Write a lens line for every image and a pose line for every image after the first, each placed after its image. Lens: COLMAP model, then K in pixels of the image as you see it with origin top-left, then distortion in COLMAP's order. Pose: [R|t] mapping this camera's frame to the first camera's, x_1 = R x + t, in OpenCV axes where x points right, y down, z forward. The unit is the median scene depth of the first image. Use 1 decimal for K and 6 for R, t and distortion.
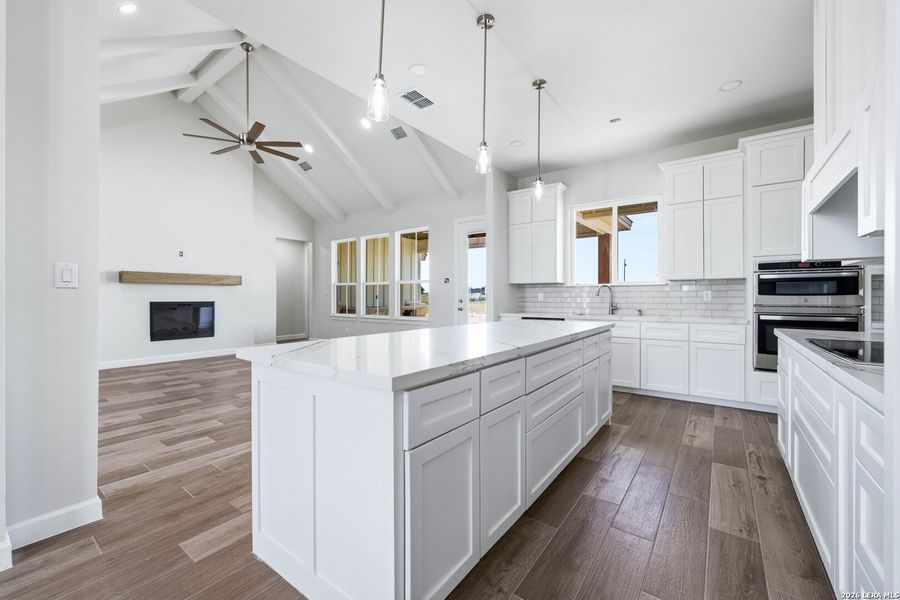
lens RADIAL K [[369.8, 0, 450.8], [0, 369.8, 296.0], [0, 0, 1]] dist [-0.005686, 0.000363]
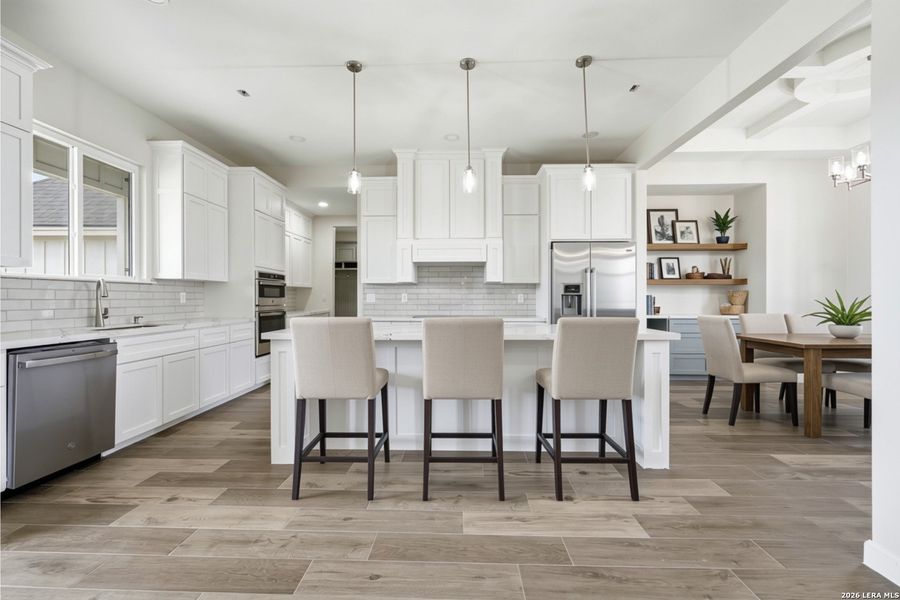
lens RADIAL K [[369.8, 0, 449.6], [0, 369.8, 297.8], [0, 0, 1]] dist [-0.005686, 0.000363]
pose [[-0.567028, 0.001883, 0.823696, -0.537703], [-0.003381, 0.999984, -0.004613, 0.002610], [-0.823692, -0.005401, -0.567012, 1.093664]]
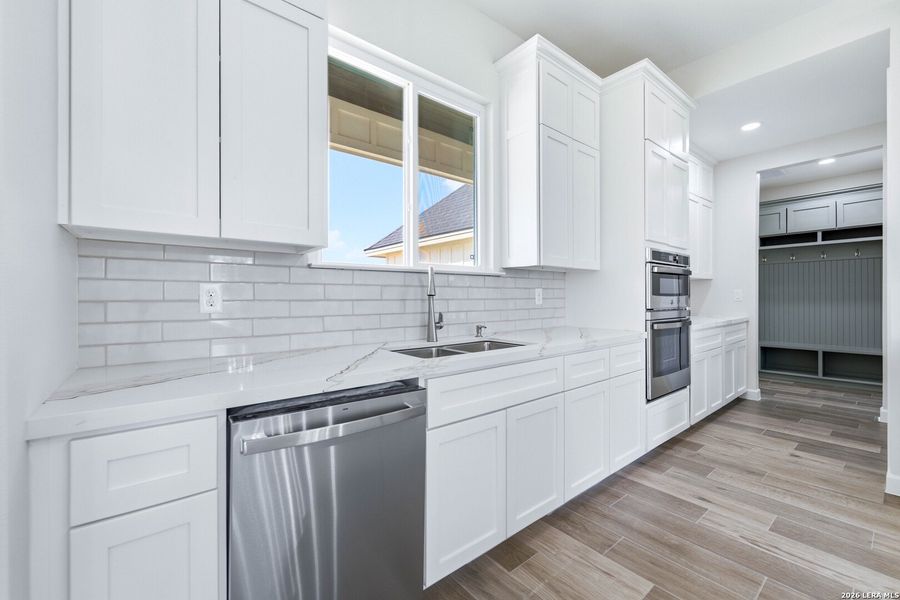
lens RADIAL K [[369.8, 0, 449.1], [0, 369.8, 302.2], [0, 0, 1]] dist [-0.005686, 0.000363]
pose [[0.257028, -0.015636, 0.966278, 0.044413], [-0.002198, 0.999857, 0.016764, -0.000394], [-0.966402, -0.006433, 0.256957, 1.108069]]
